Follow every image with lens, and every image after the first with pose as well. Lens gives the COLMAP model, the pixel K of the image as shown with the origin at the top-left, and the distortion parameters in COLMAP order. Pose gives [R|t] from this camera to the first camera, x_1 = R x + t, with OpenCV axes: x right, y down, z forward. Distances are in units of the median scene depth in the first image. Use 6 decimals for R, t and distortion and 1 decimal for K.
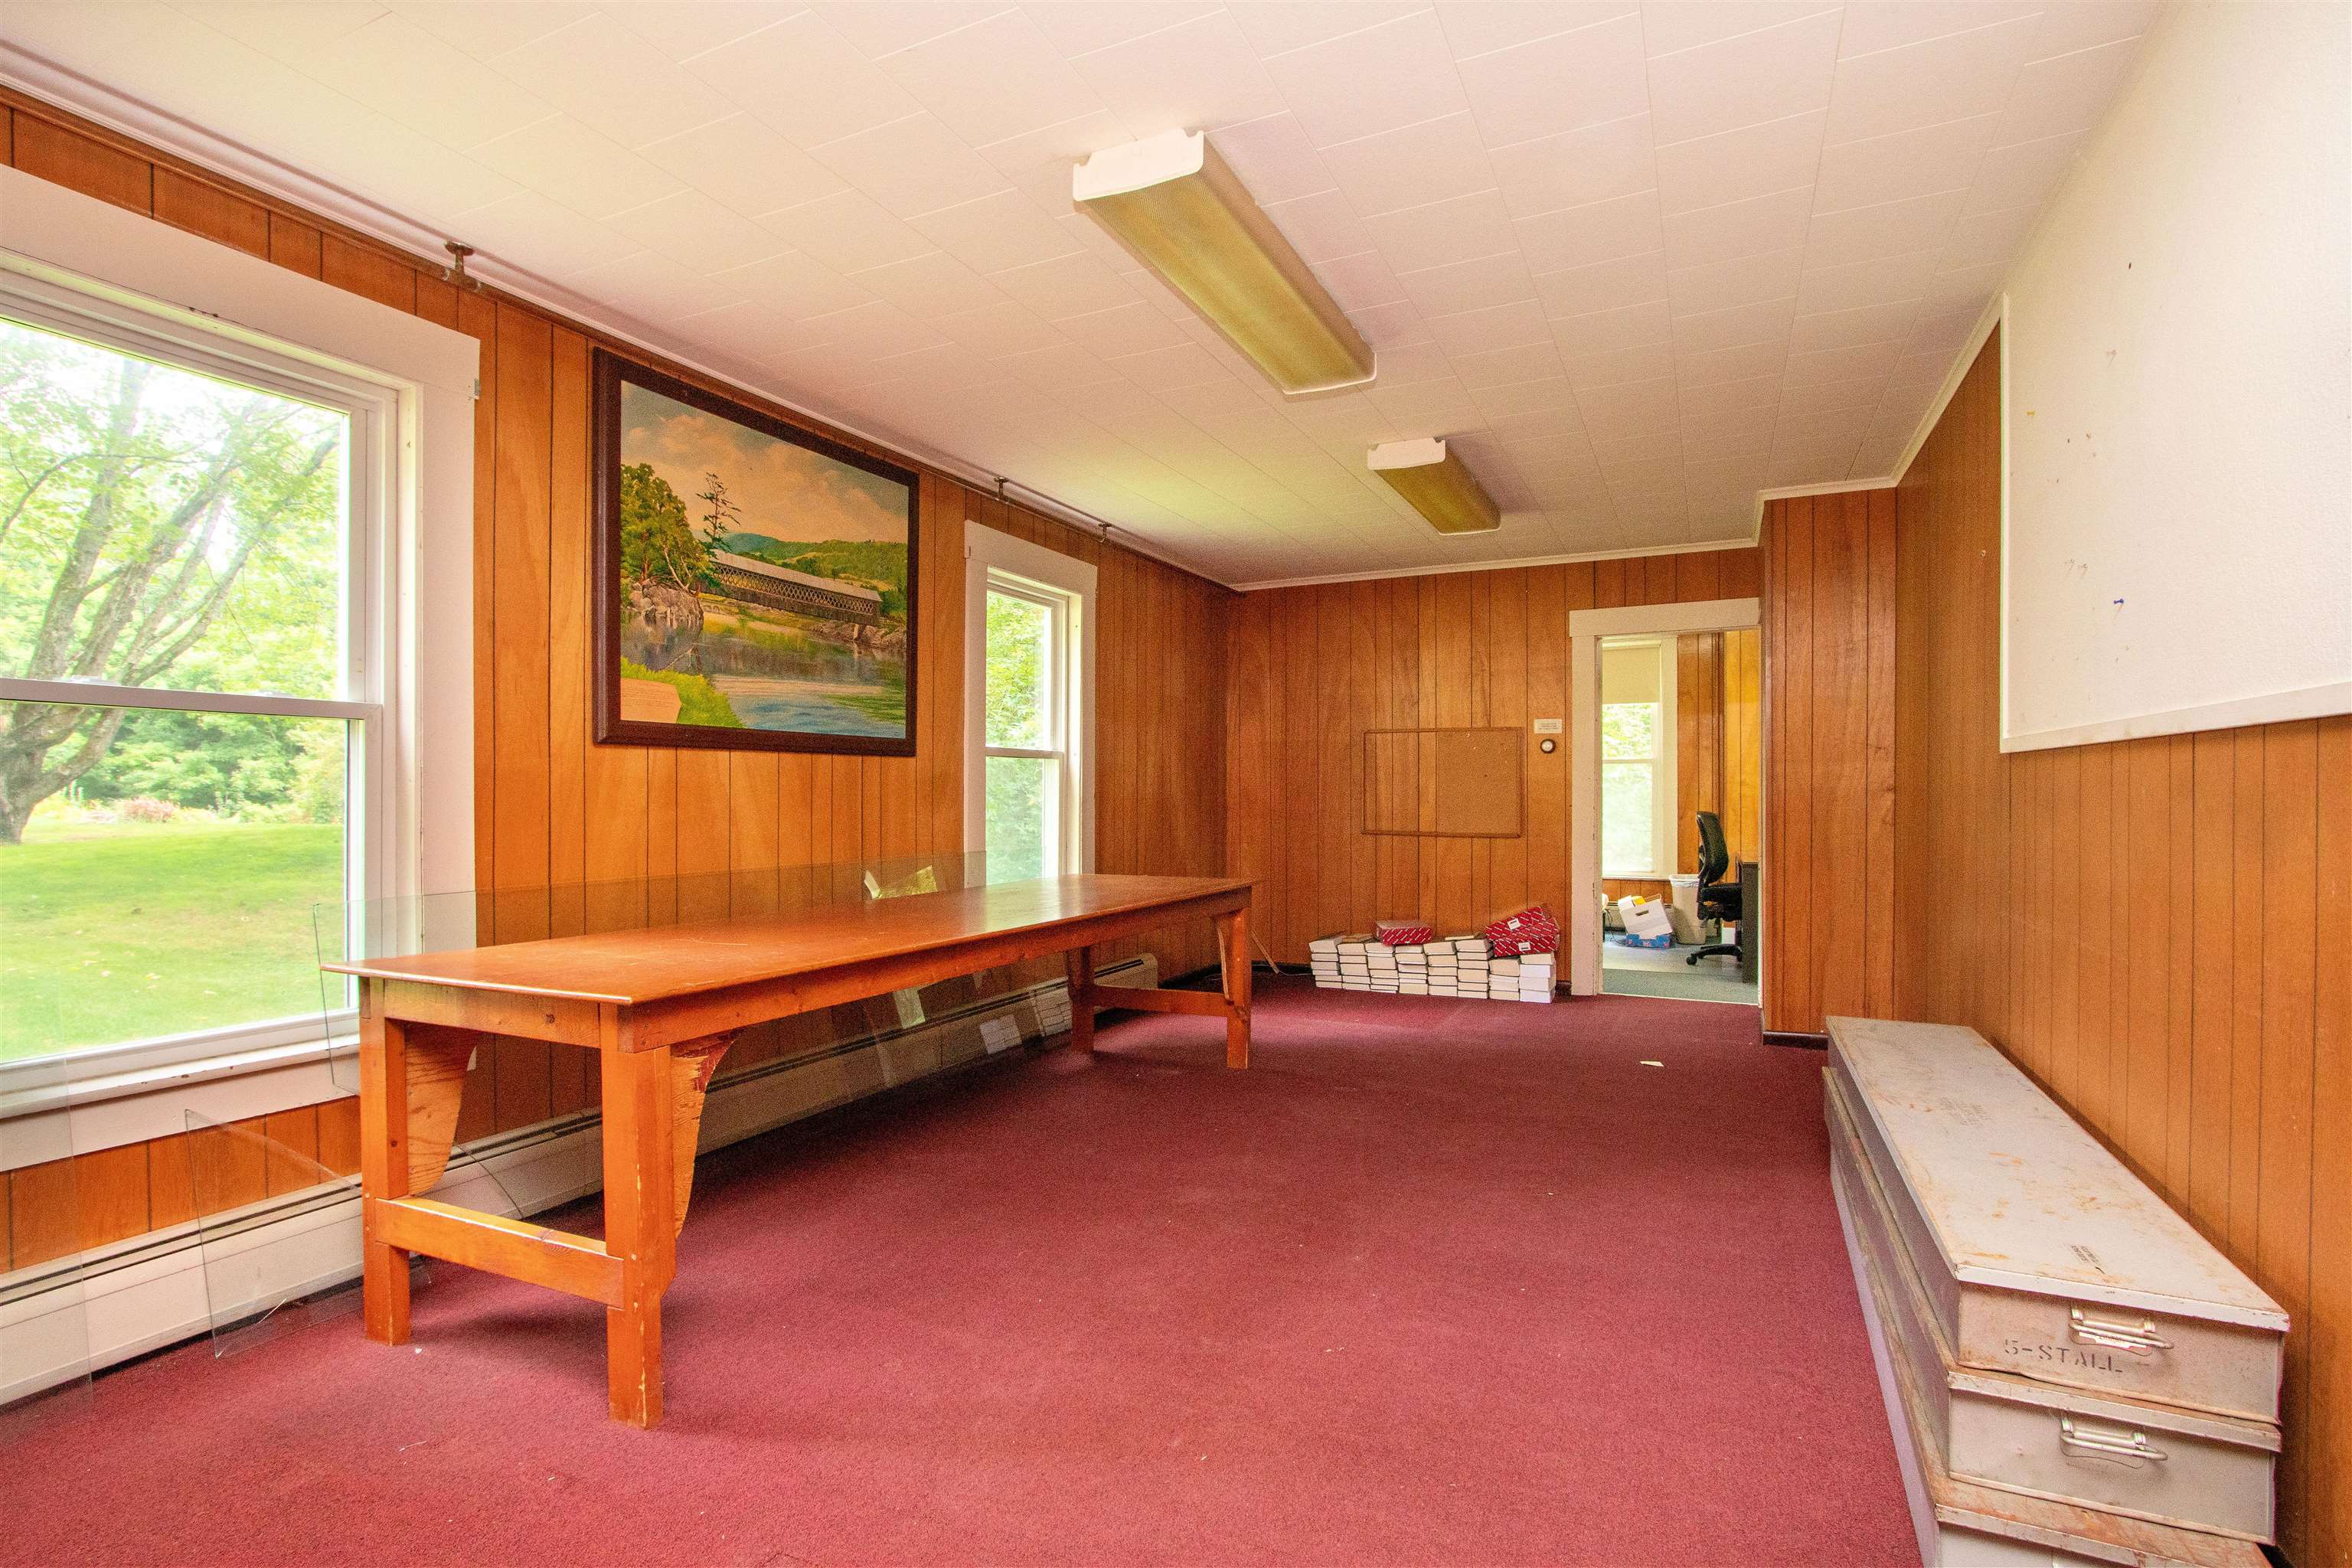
lens RADIAL K [[1139.0, 0, 1190.1], [0, 1139.0, 800.7], [0, 0, 1]] dist [-0.014783, 0.001799]
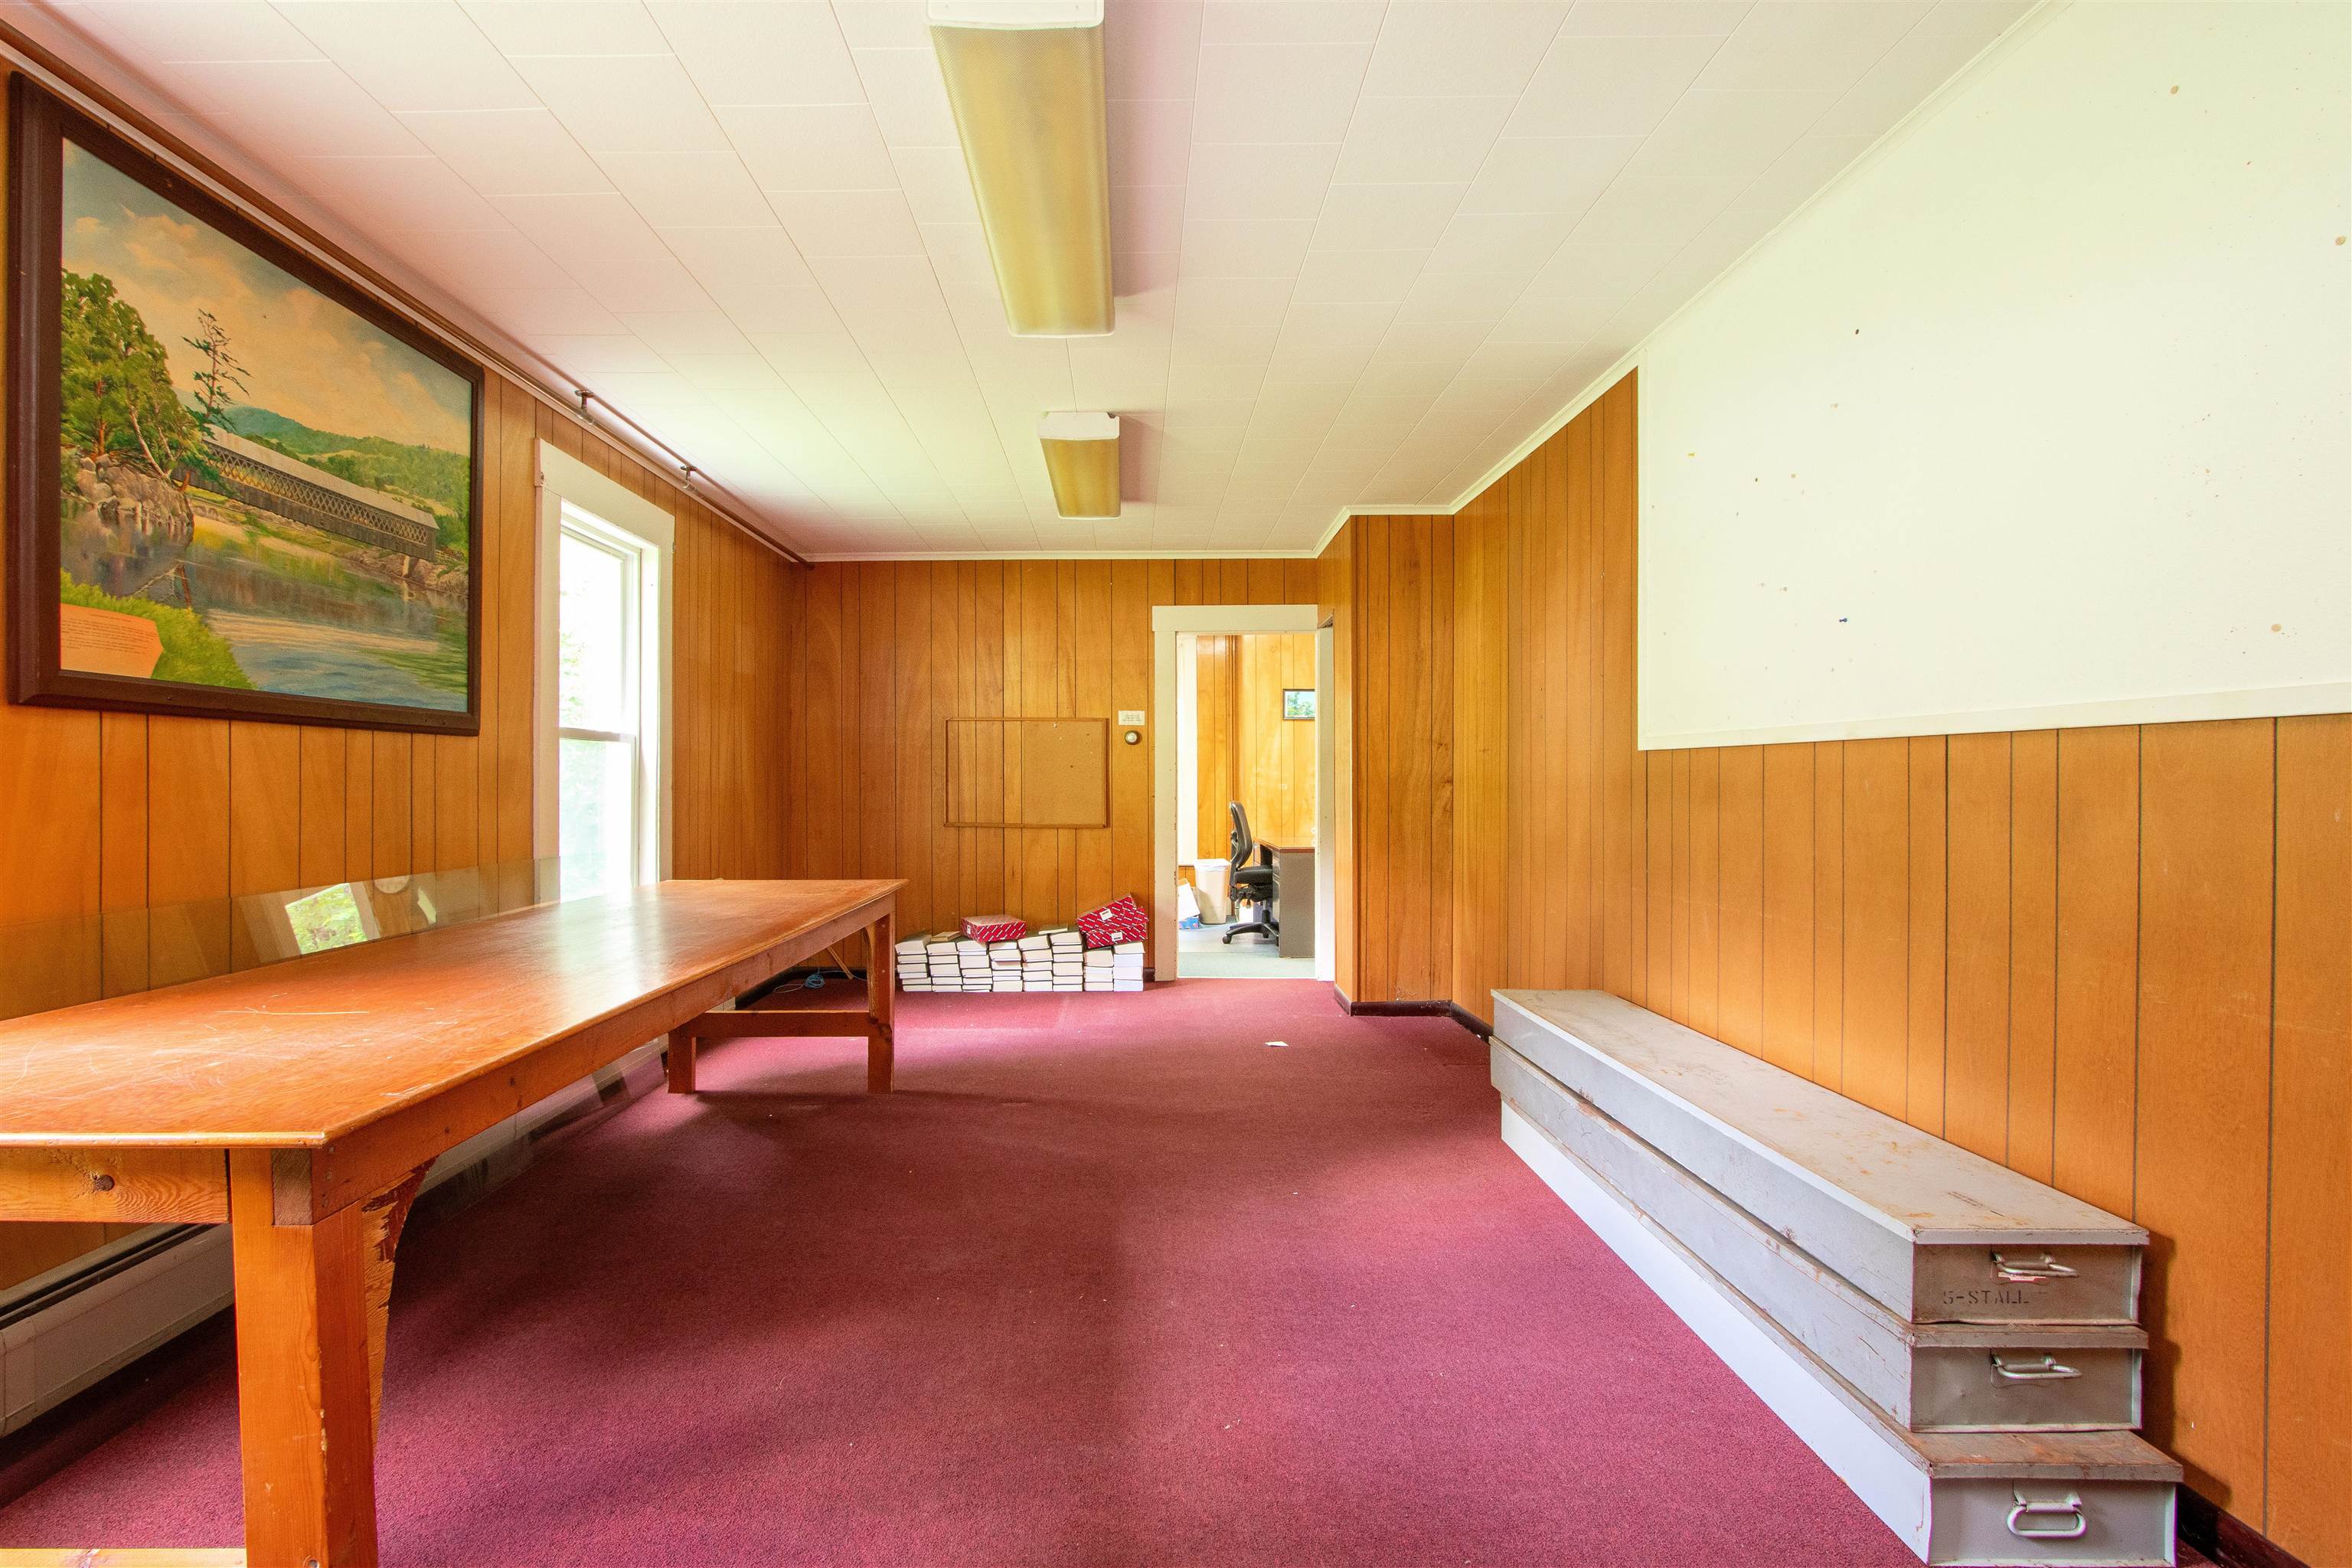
lens RADIAL K [[1139.0, 0, 1201.6], [0, 1139.0, 787.4], [0, 0, 1]] dist [-0.014783, 0.001799]
pose [[0.905736, -0.000536, 0.423842, -0.139920], [0.001859, 0.999995, -0.002710, -0.001598], [-0.423838, 0.003242, 0.905732, 0.117569]]
